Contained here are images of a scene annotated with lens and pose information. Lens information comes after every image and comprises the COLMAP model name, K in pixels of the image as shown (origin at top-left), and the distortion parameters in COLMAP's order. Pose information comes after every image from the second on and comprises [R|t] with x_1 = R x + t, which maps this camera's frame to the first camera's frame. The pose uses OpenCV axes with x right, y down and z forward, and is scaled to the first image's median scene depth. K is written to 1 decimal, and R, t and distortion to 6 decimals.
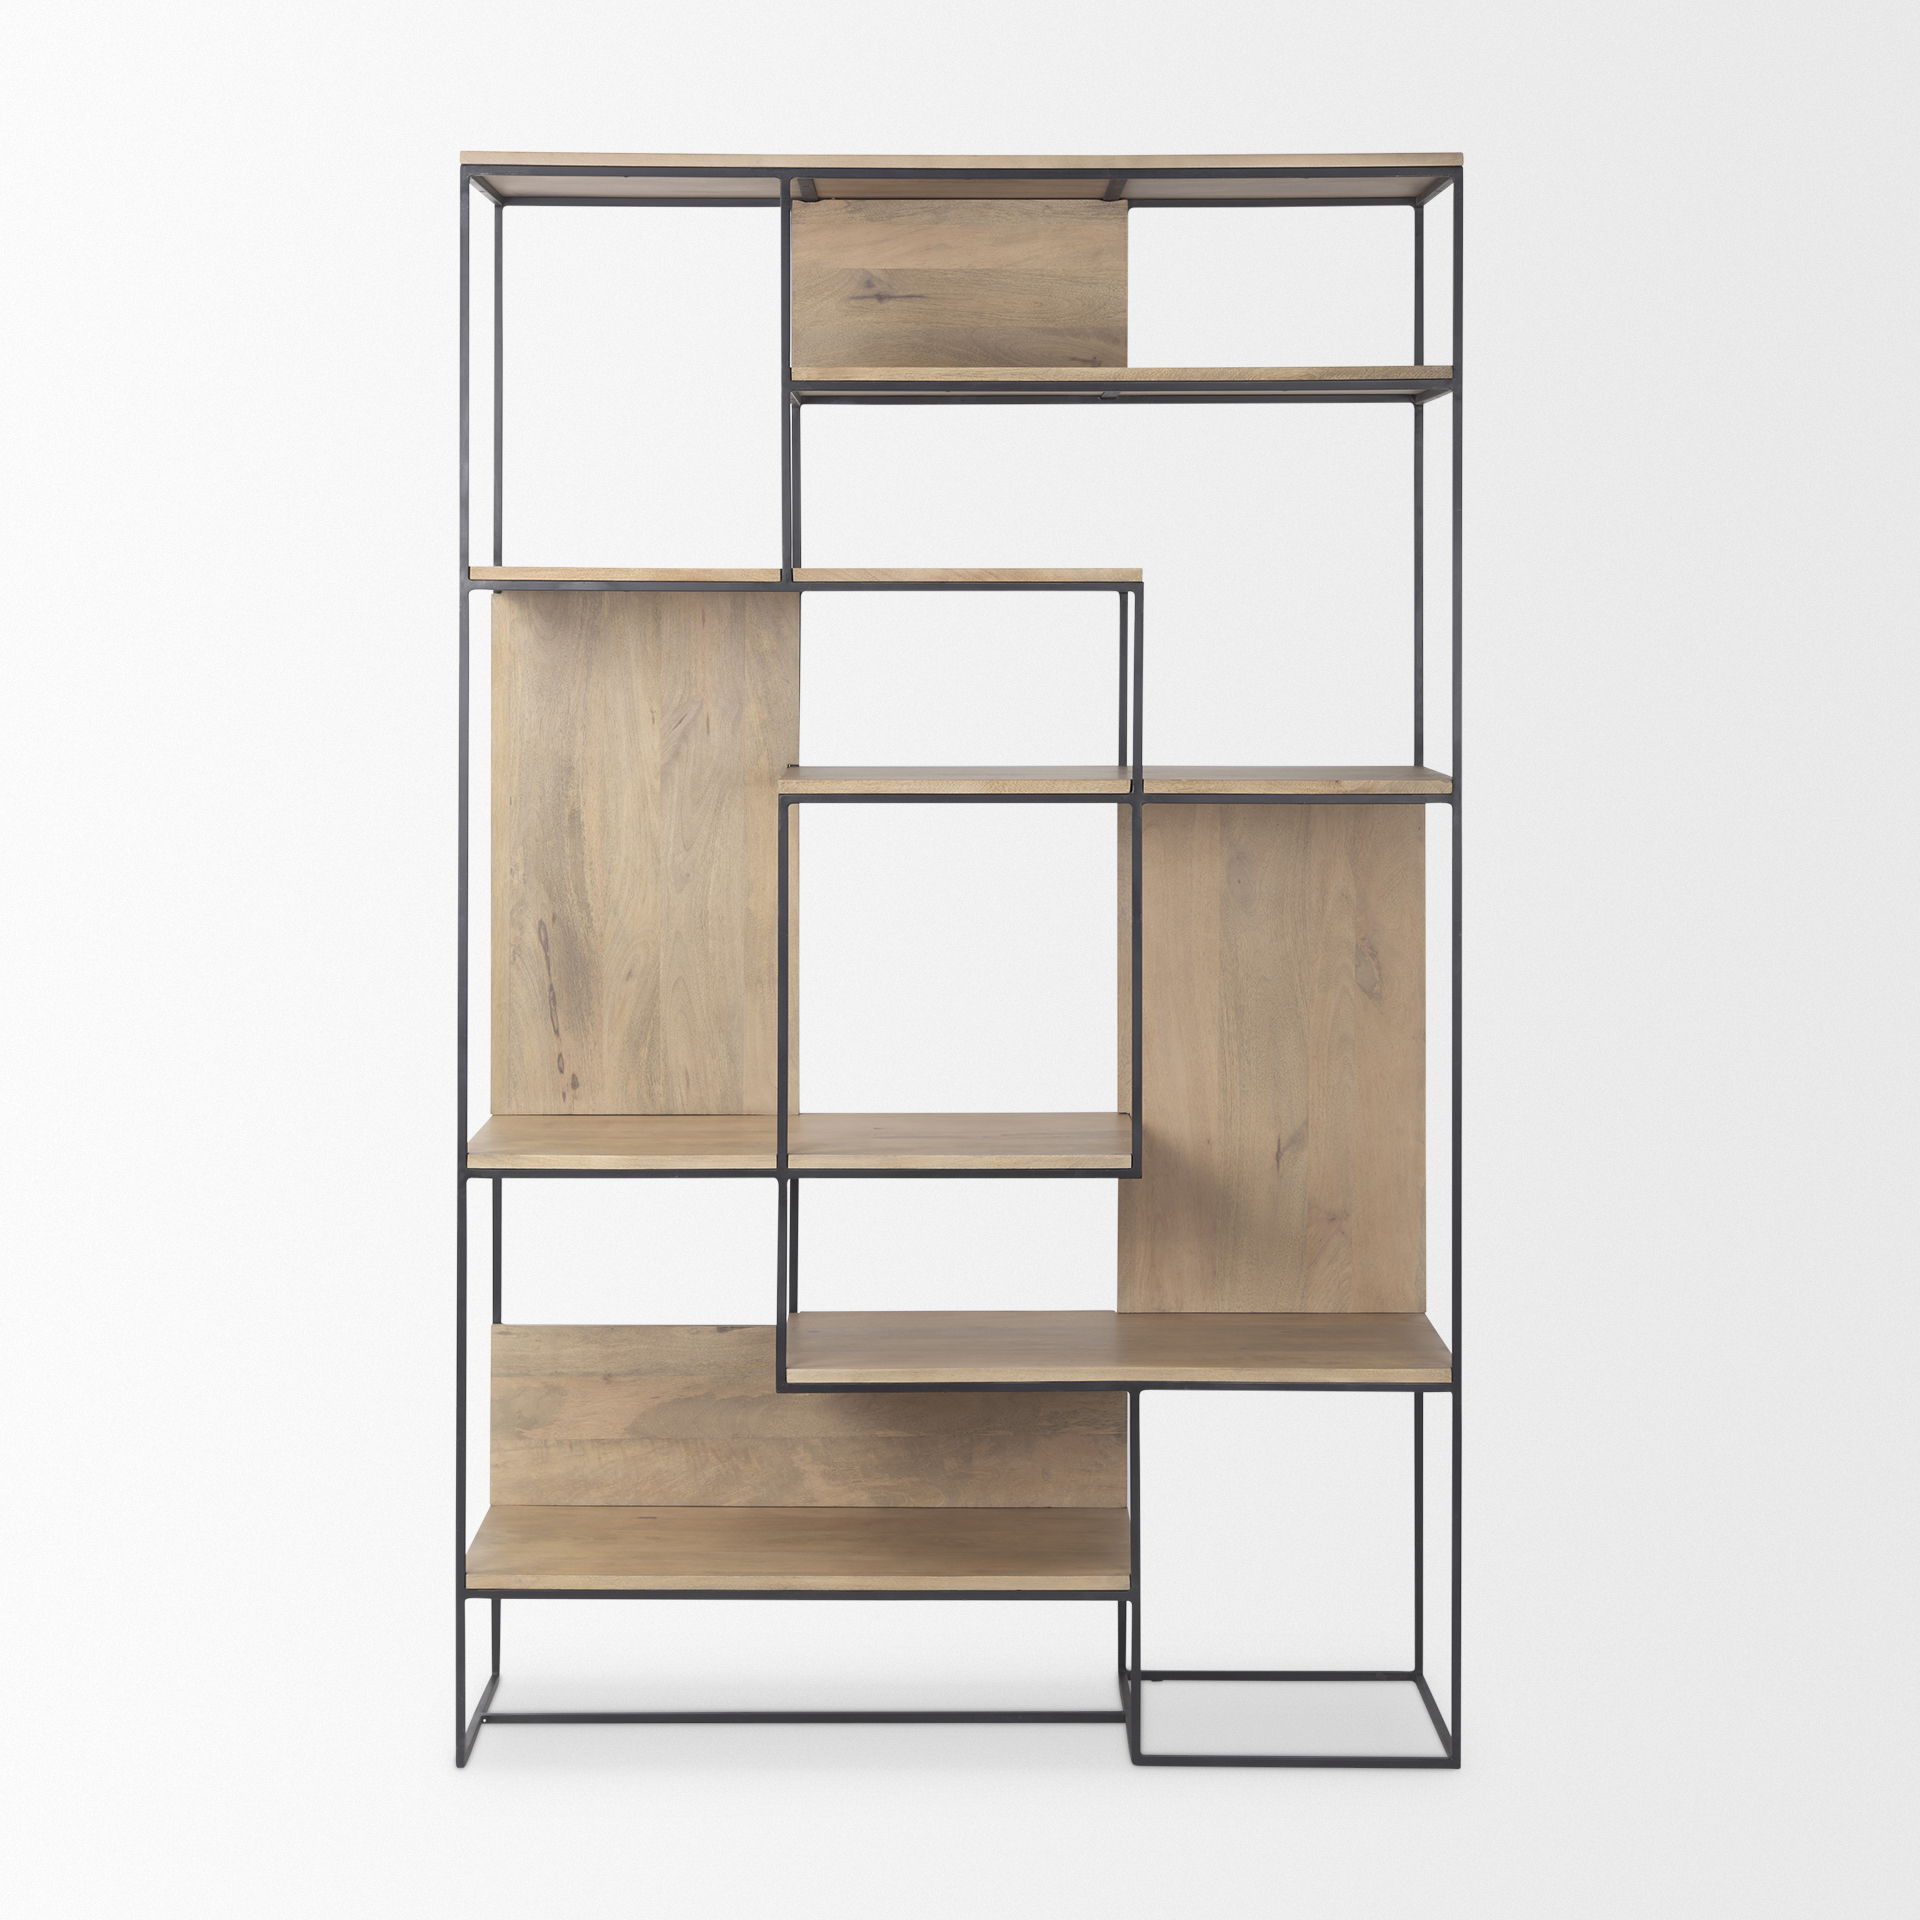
lens RADIAL K [[3773.2, 0, 945.1], [0, 3773.2, 864.6], [0, 0, 1]] dist [-0.025268, 0.000000]
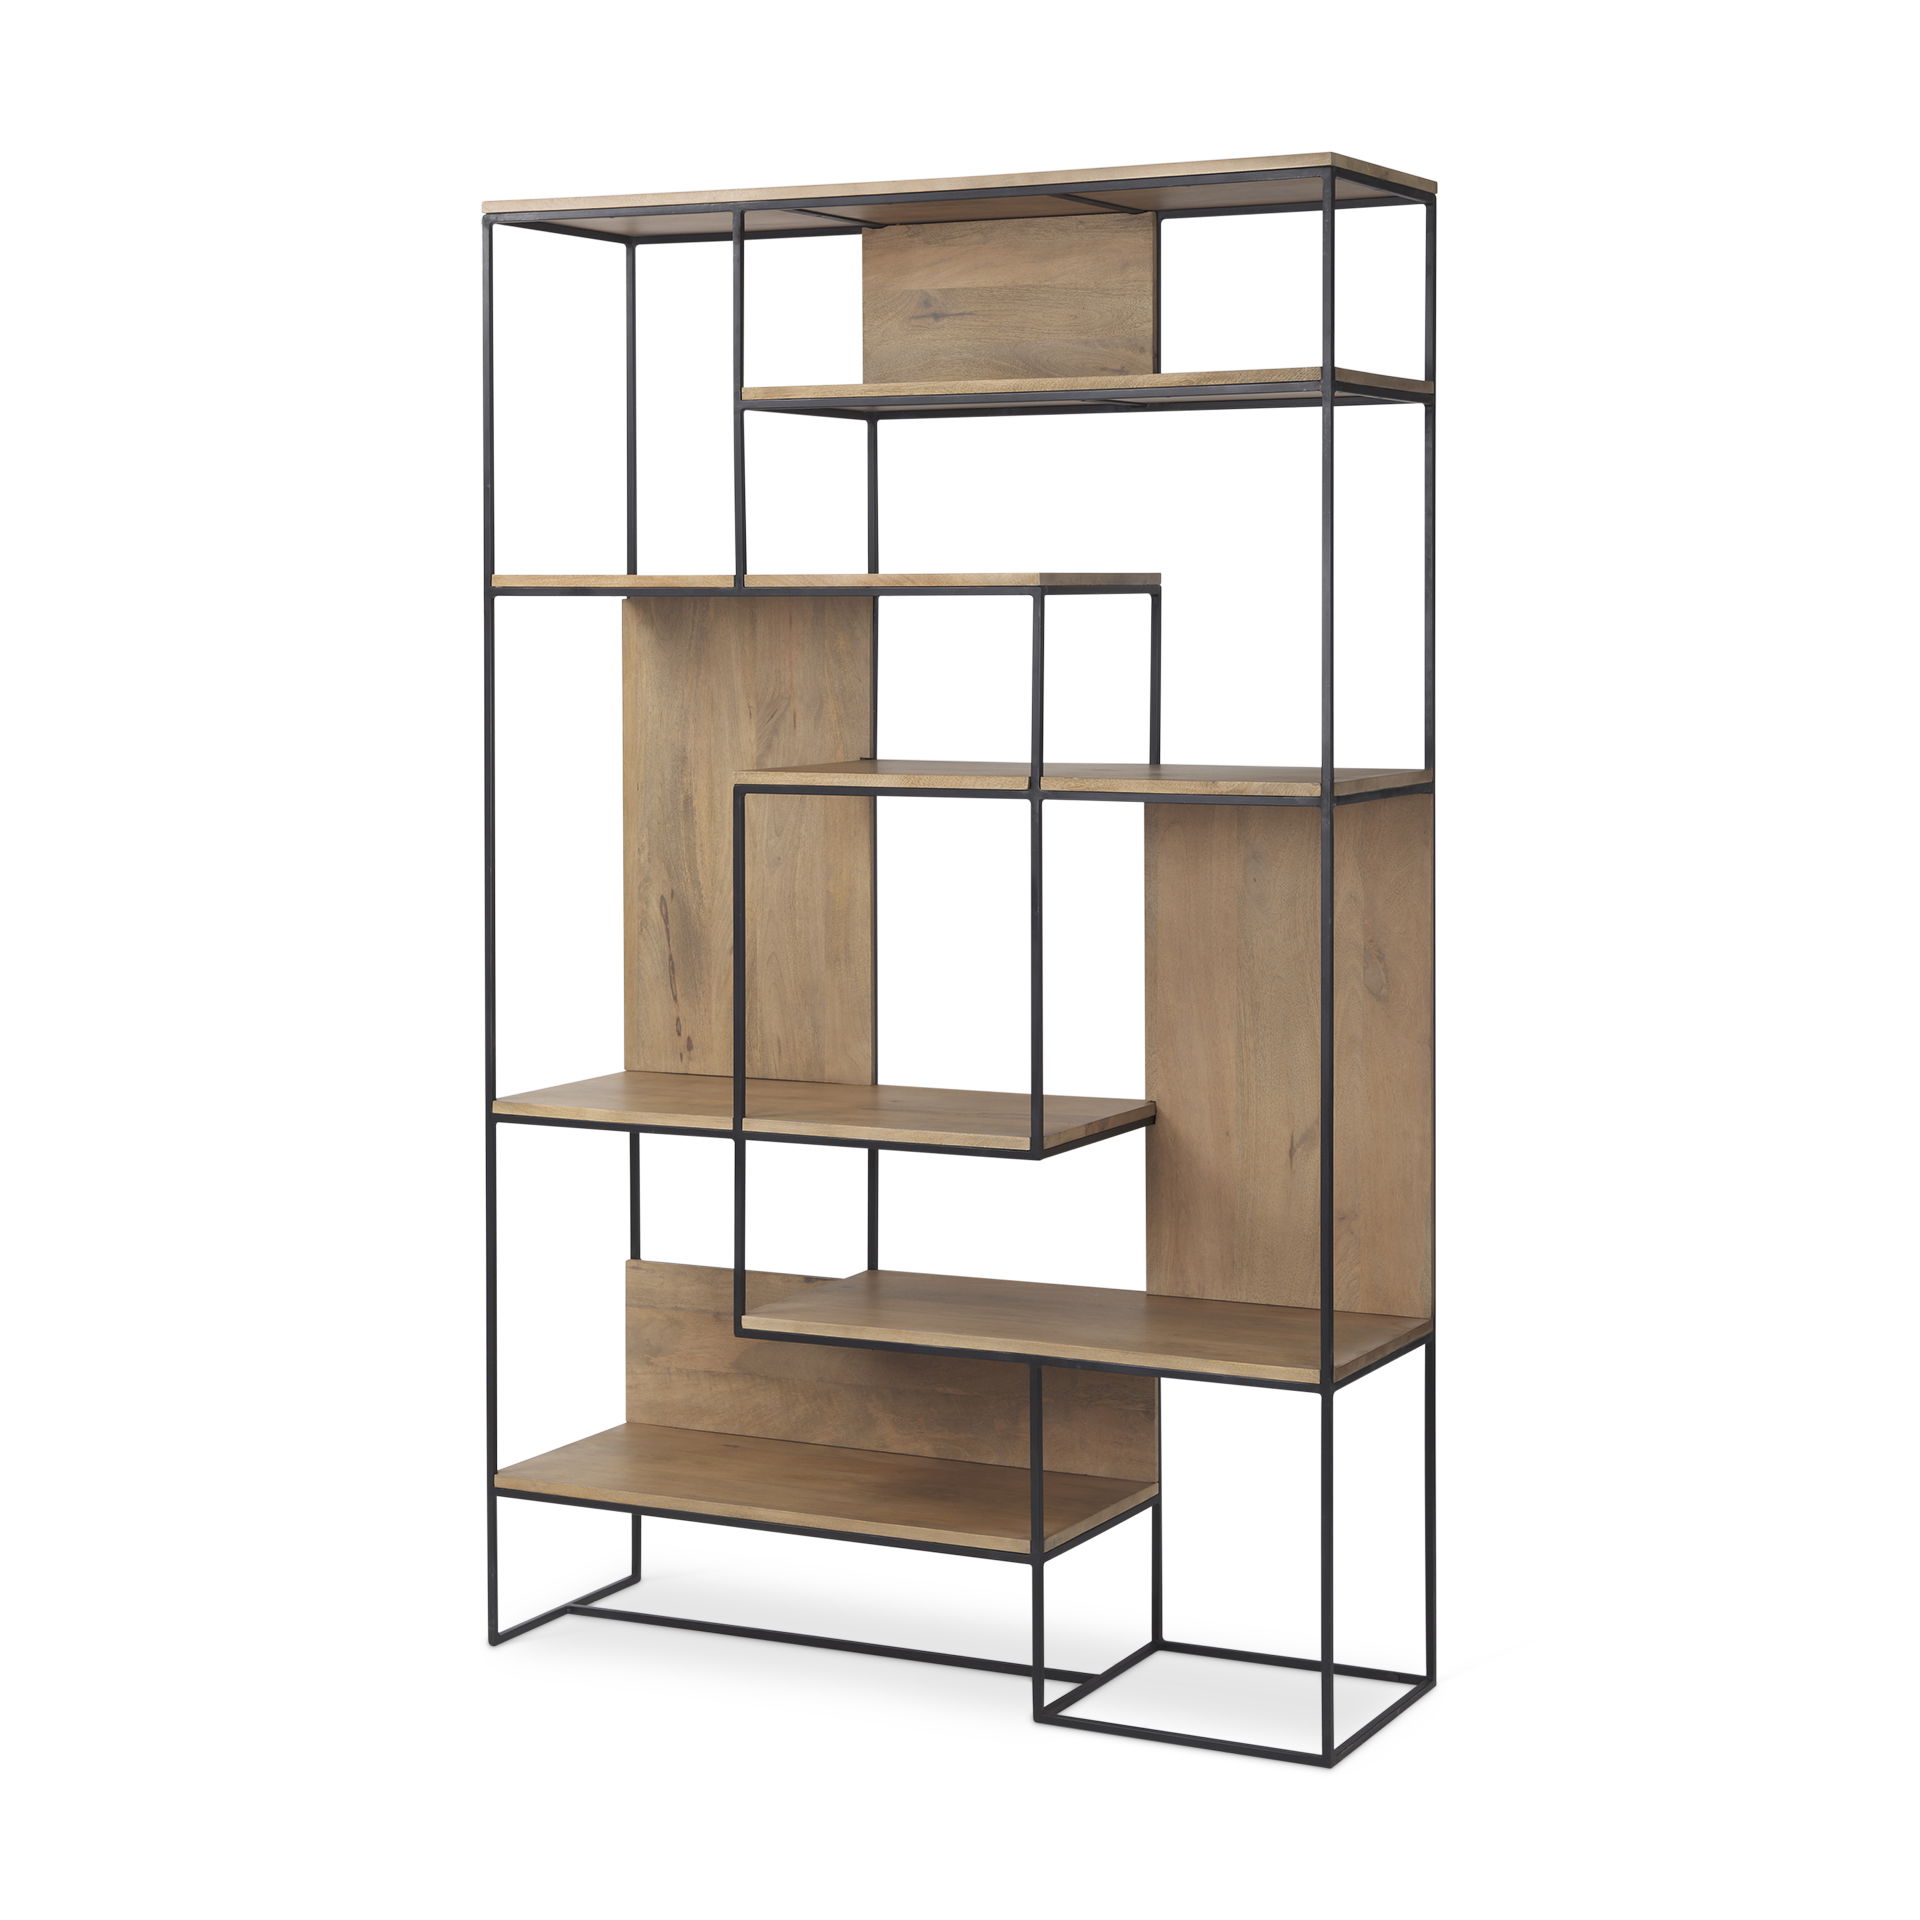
lens RADIAL K [[3773.2, 0, 960.0], [0, 3773.2, 951.9], [0, 0, 1]] dist [-0.025268, 0.000000]
pose [[0.892459, 0.039220, -0.449421, 0.464942], [-0.025726, 0.999017, 0.036095, -0.010864], [0.450395, -0.020652, 0.892590, 0.057555]]
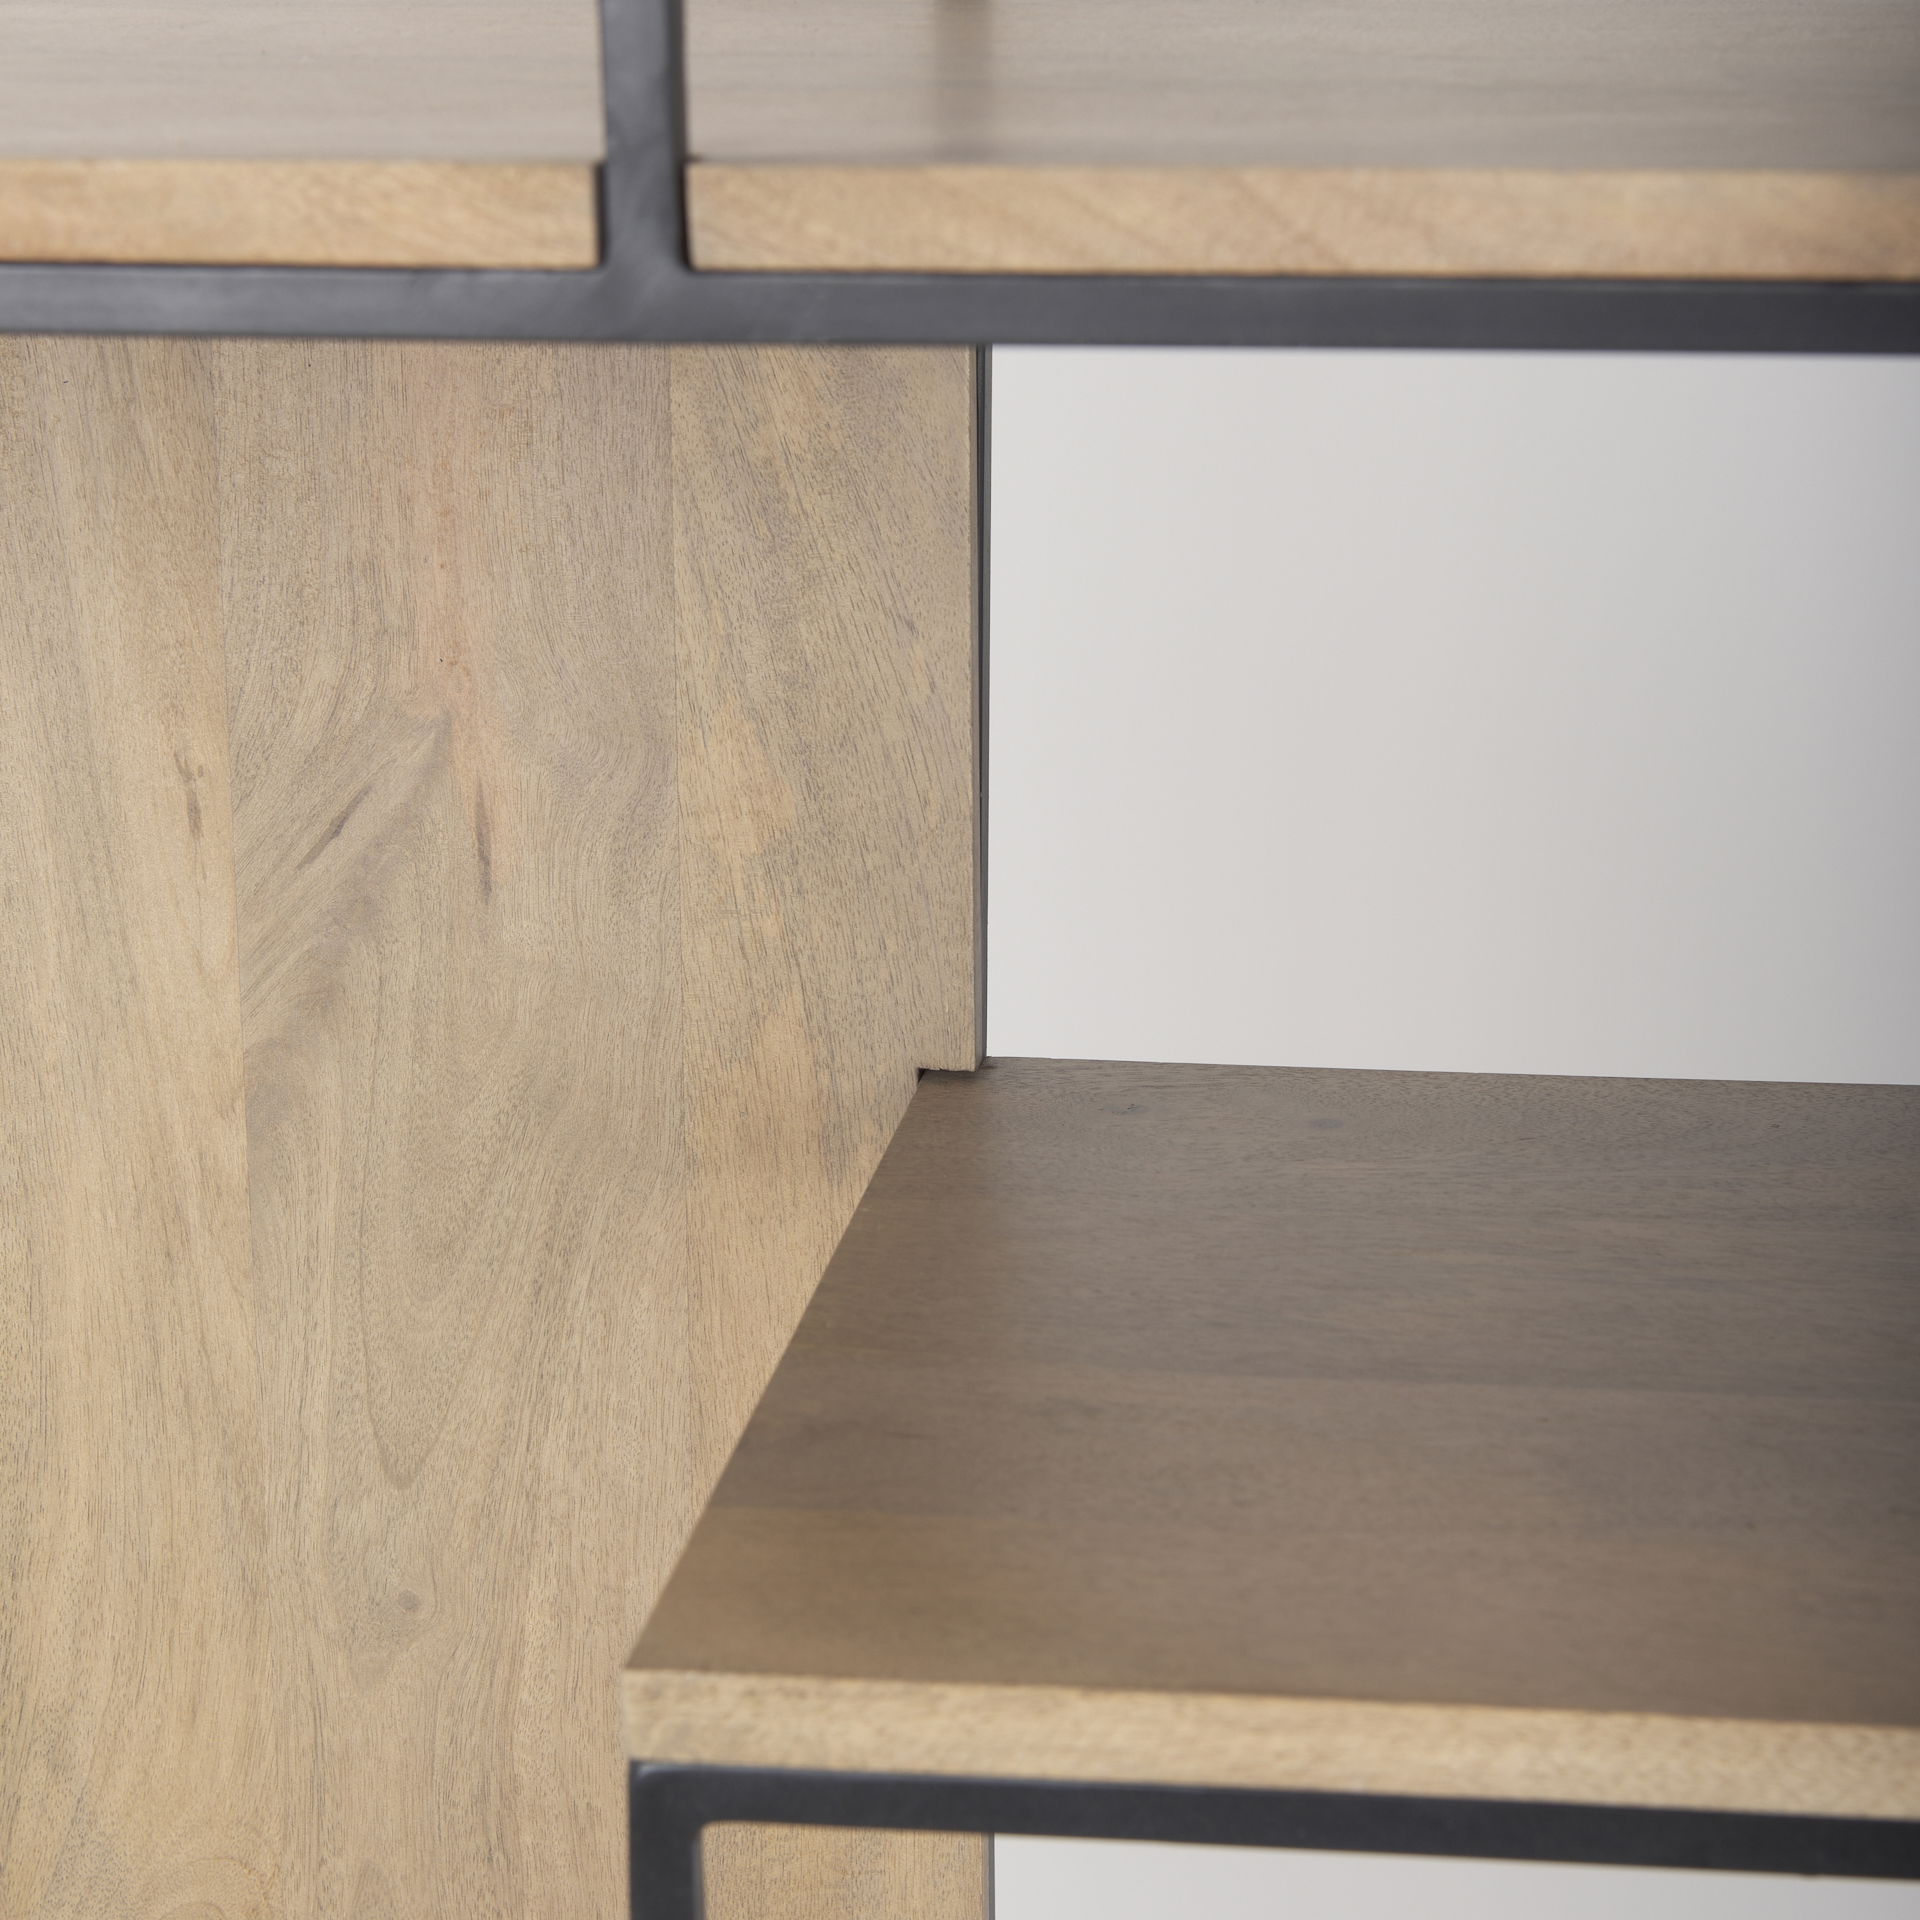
lens RADIAL K [[4766.3, 0, 962.5], [0, 4766.3, 965.4], [0, 0, 1]] dist [0.062276, 0.000000]
pose [[0.989444, 0.026706, -0.142437, -0.006392], [0.002614, 0.979424, 0.201795, -0.078084], [0.144895, -0.200037, 0.969015, 0.774209]]
